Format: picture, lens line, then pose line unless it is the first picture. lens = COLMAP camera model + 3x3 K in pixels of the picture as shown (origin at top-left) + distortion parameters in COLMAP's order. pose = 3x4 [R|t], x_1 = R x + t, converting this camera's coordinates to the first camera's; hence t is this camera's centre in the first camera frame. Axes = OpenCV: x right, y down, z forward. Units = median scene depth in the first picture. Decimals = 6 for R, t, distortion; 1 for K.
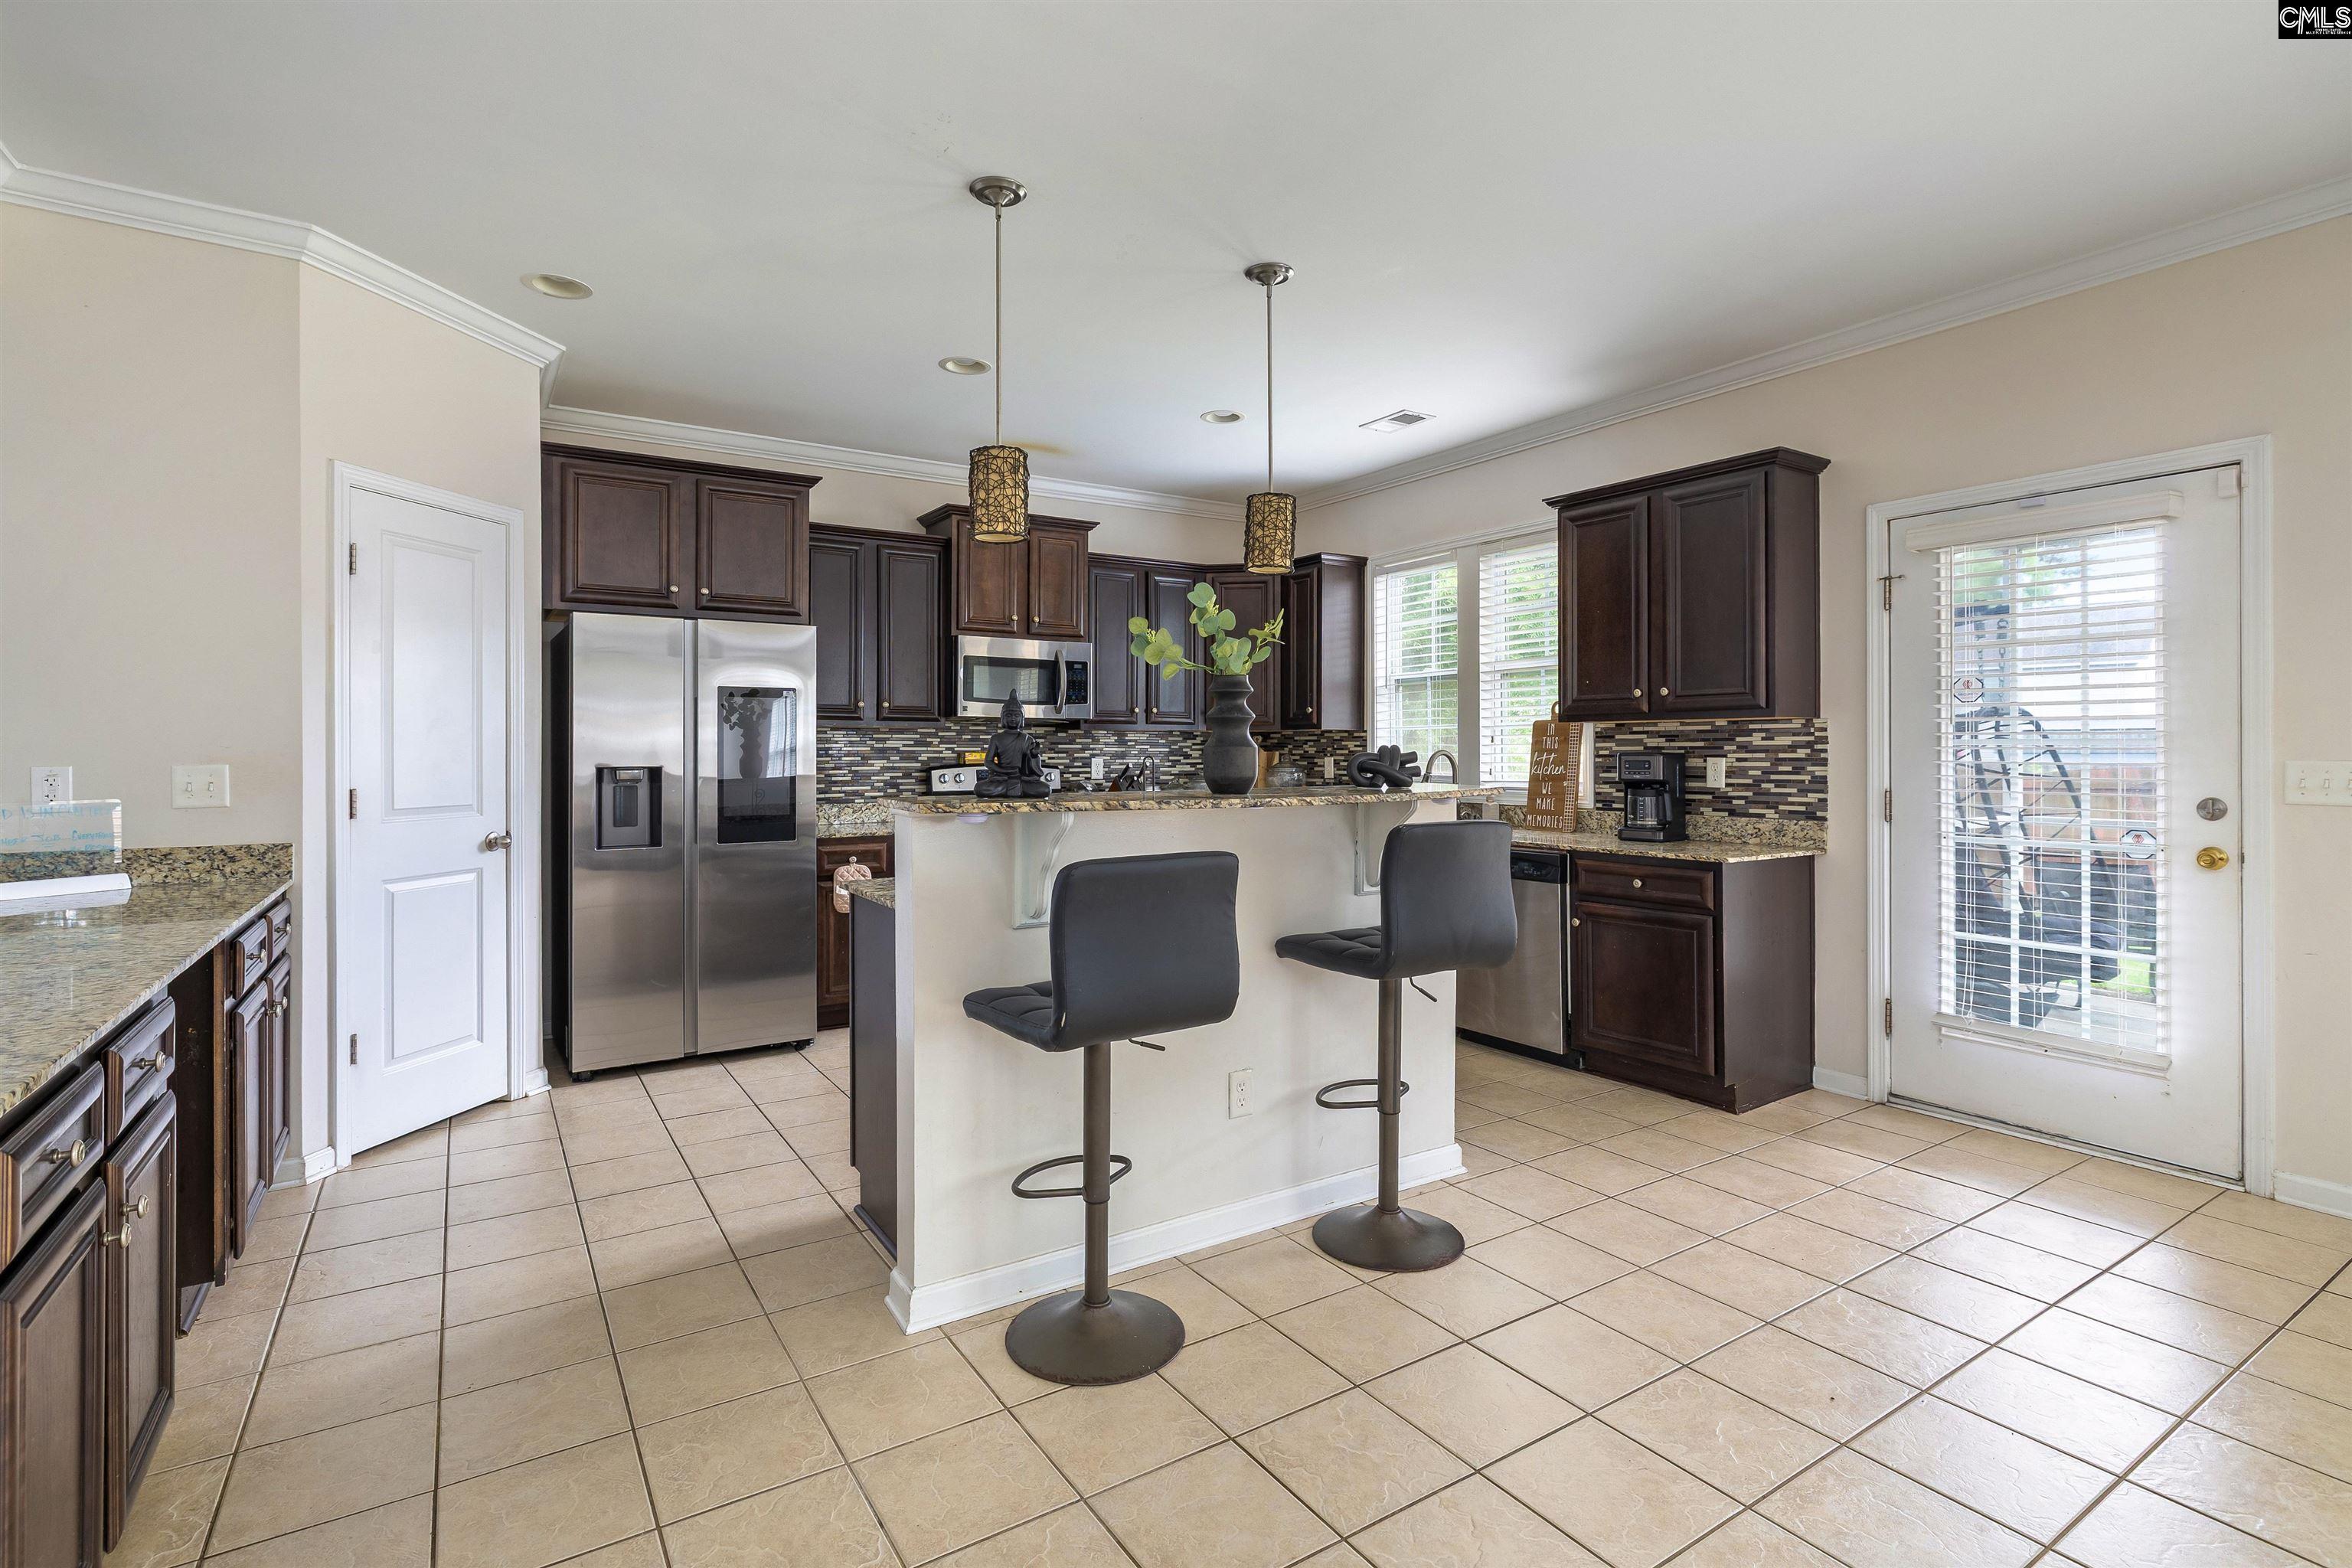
lens RADIAL K [[1100.8, 0, 1153.6], [0, 1100.8, 746.5], [0, 0, 1]] dist [-0.005209, -0.000656]
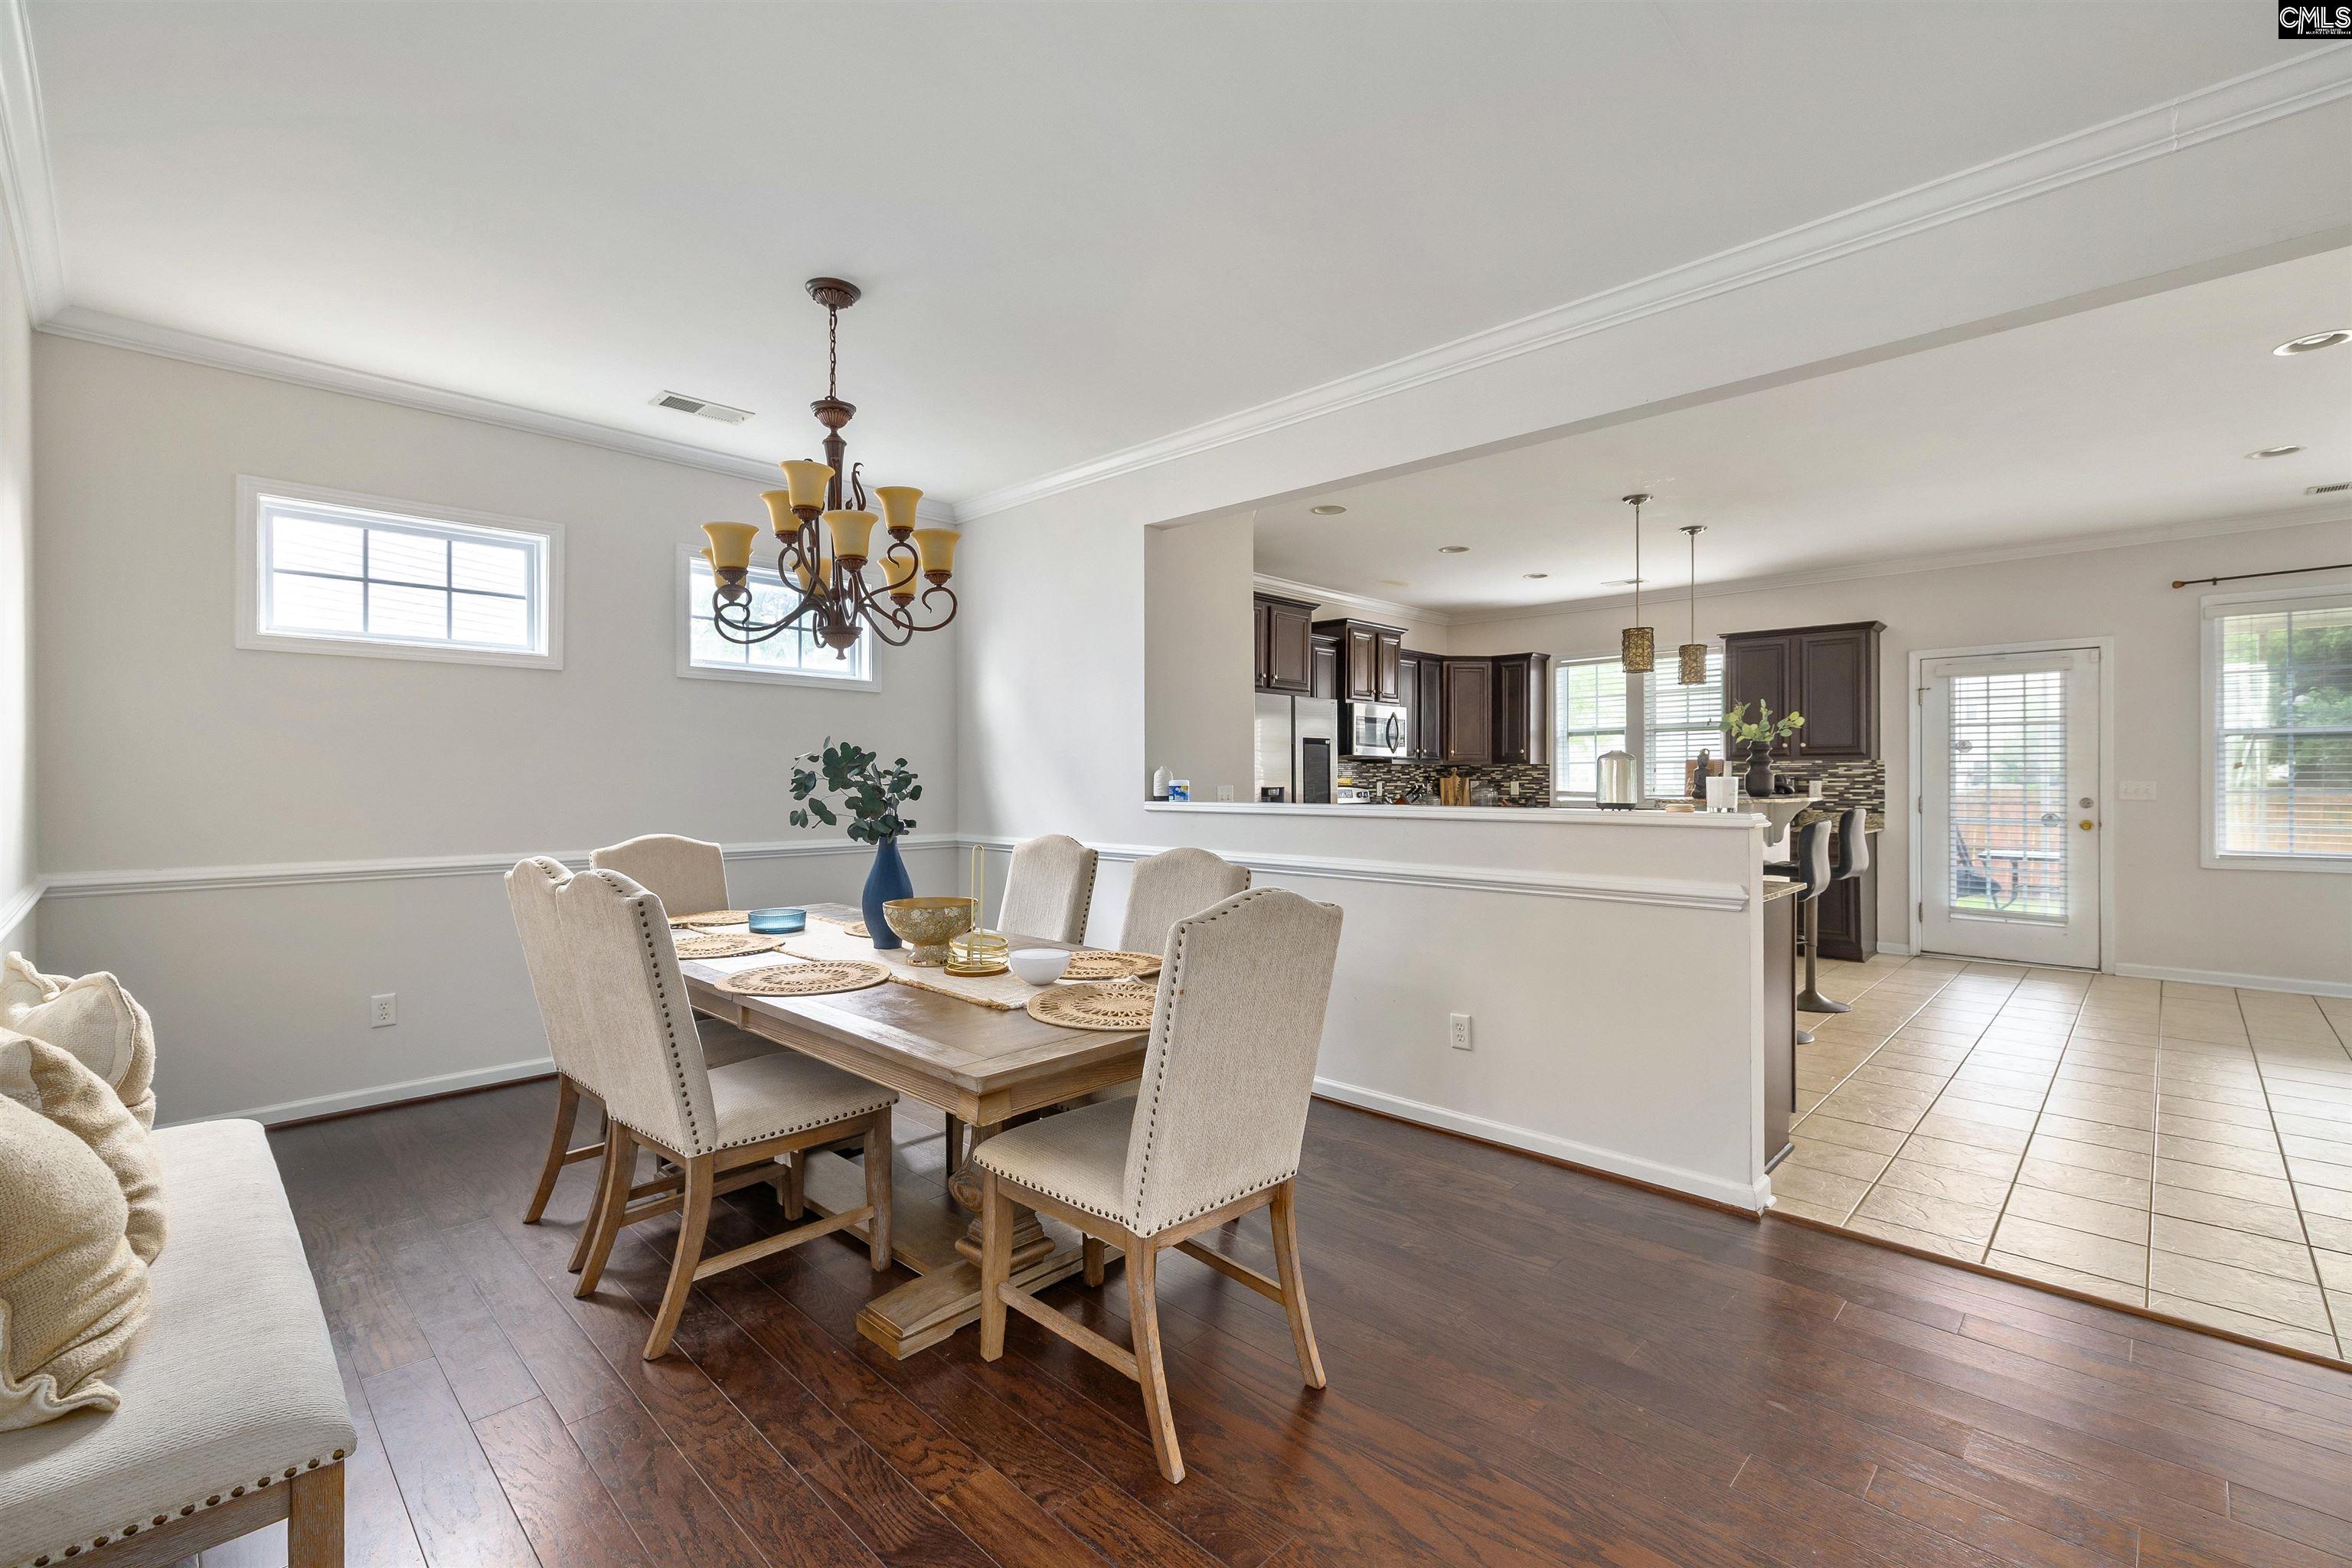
lens RADIAL K [[1033.2, 0, 1152.4], [0, 1033.2, 776.3], [0, 0, 1]] dist [0.000863, 0.000340]
pose [[0.975999, -0.000274, 0.217776, -0.982193], [-0.000059, 0.999999, 0.001525, 0.000162], [-0.217776, -0.001501, 0.975998, -0.464733]]
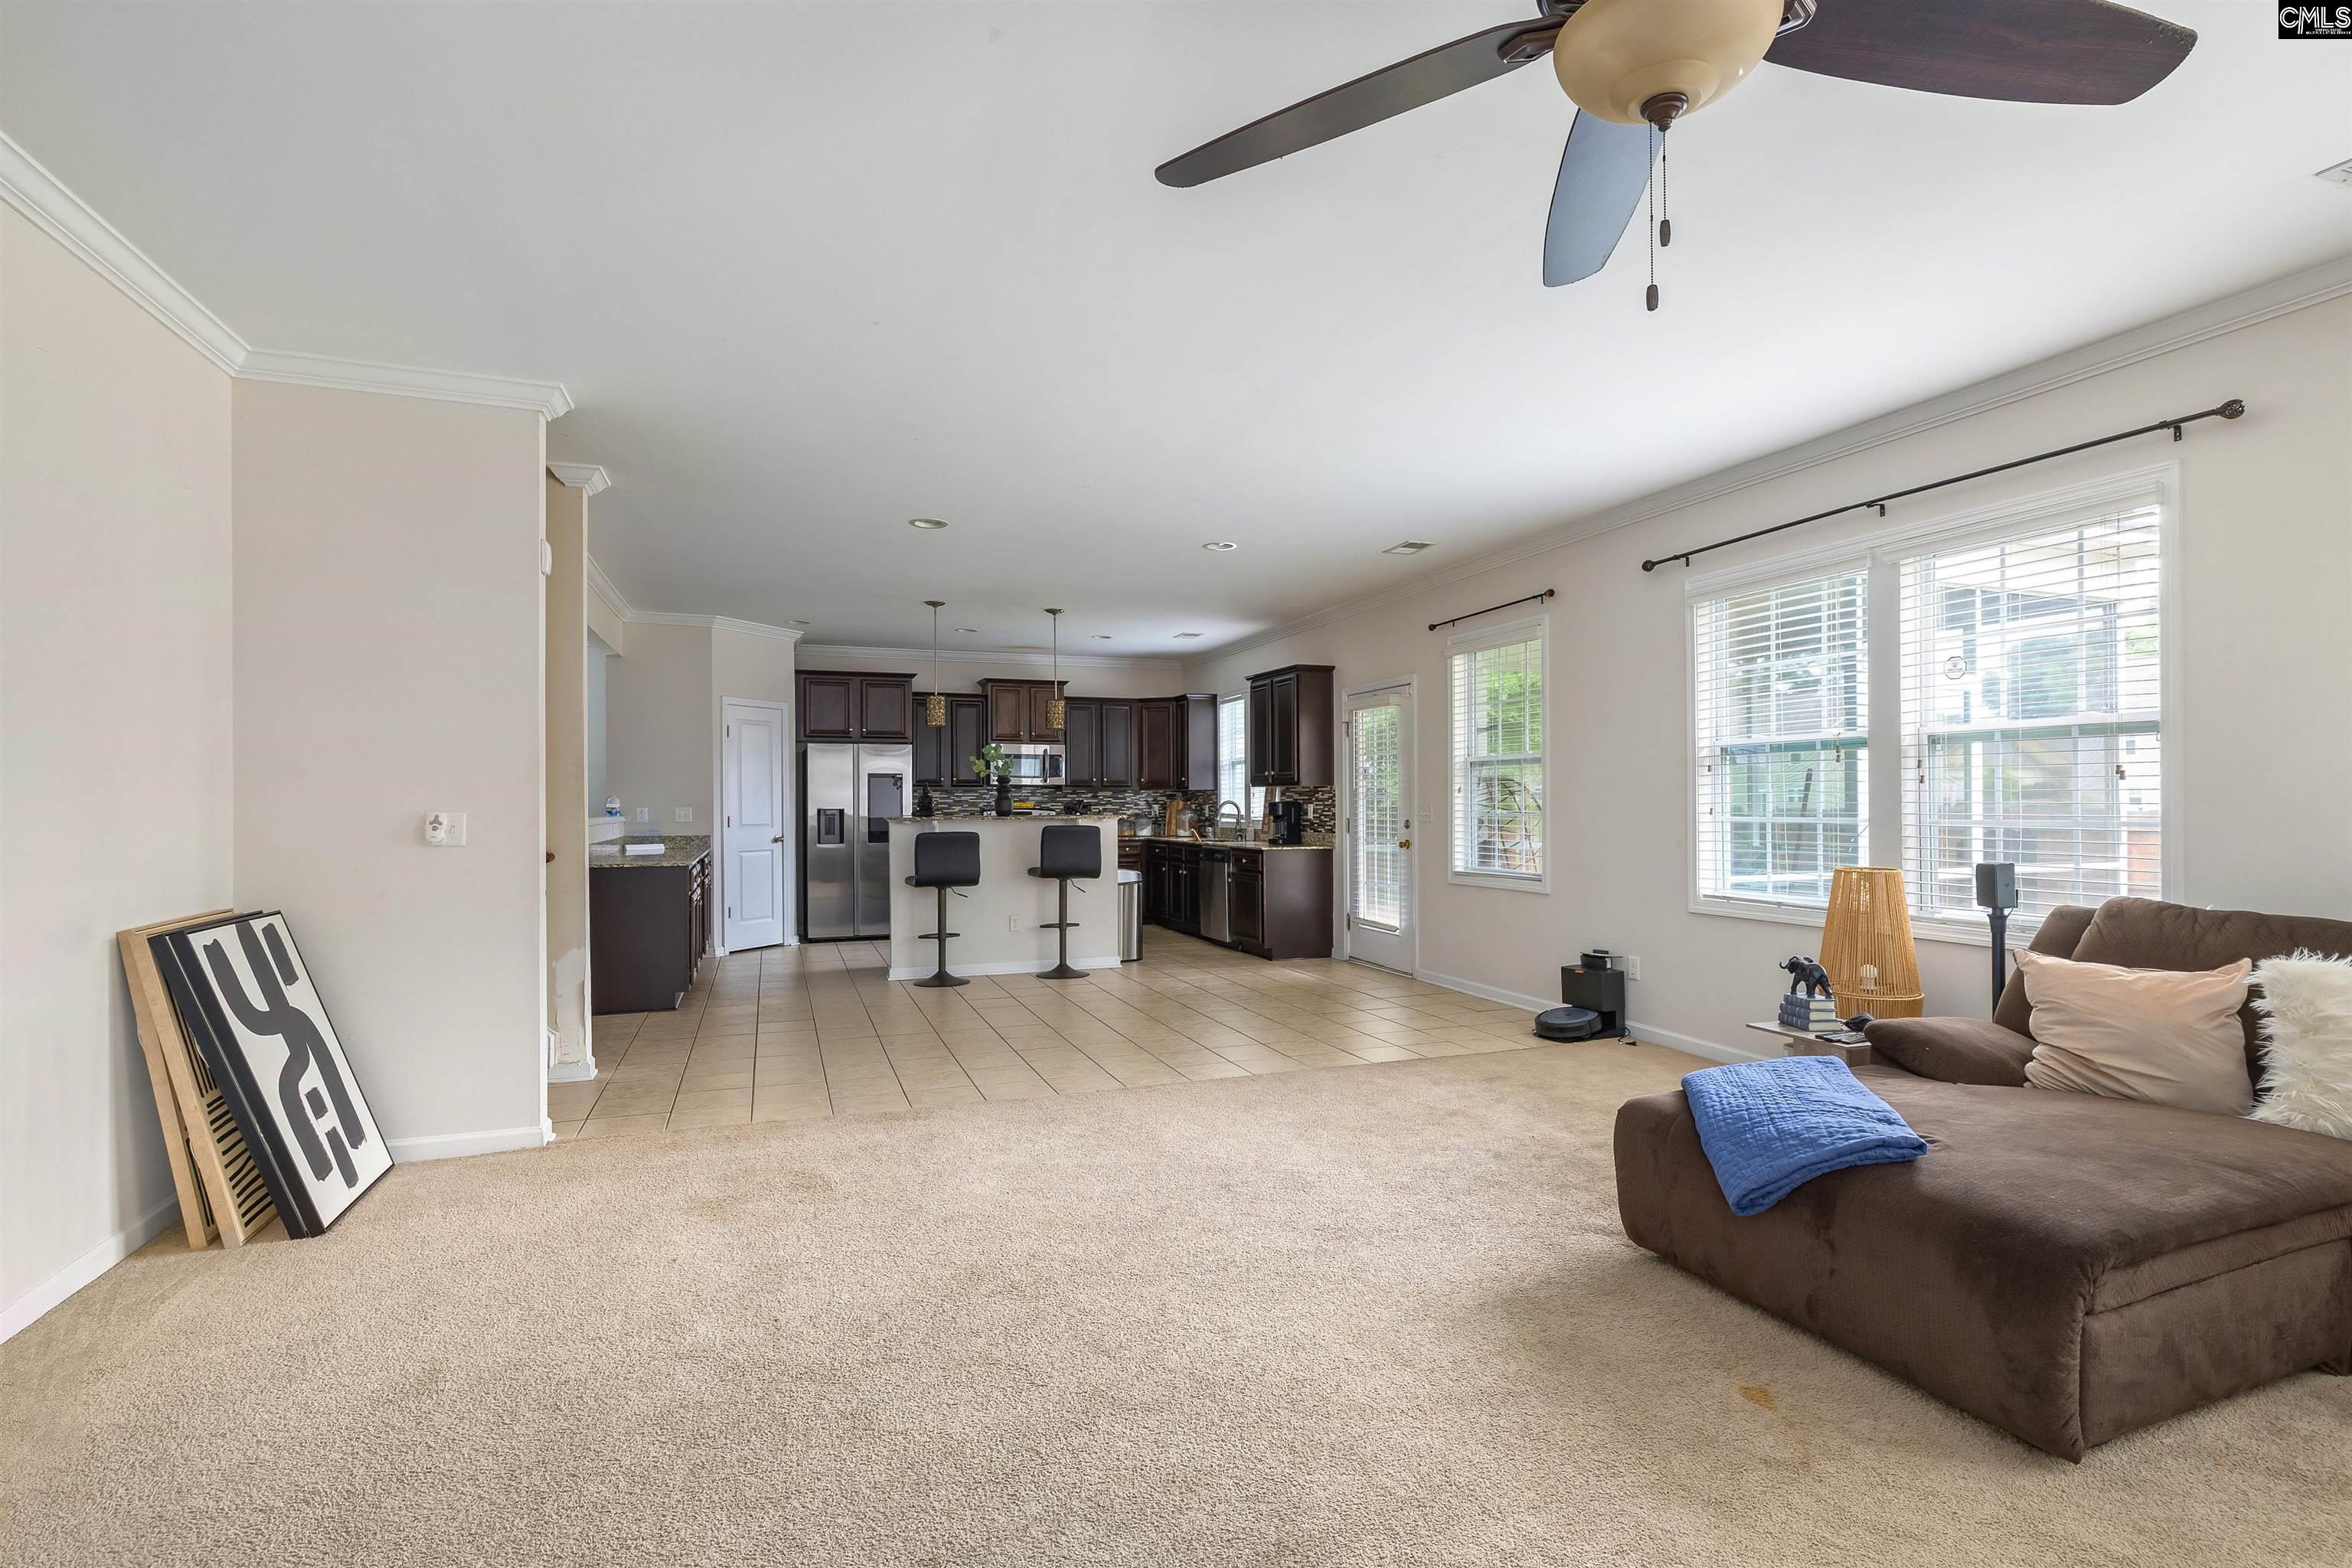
lens RADIAL K [[1100.8, 0, 1178.0], [0, 1100.8, 803.2], [0, 0, 1]] dist [-0.005209, -0.000656]
pose [[0.979019, -0.002765, -0.203749, 0.712857], [0.003994, 0.999976, 0.005625, -0.004433], [0.203729, -0.006321, 0.979007, -1.121559]]
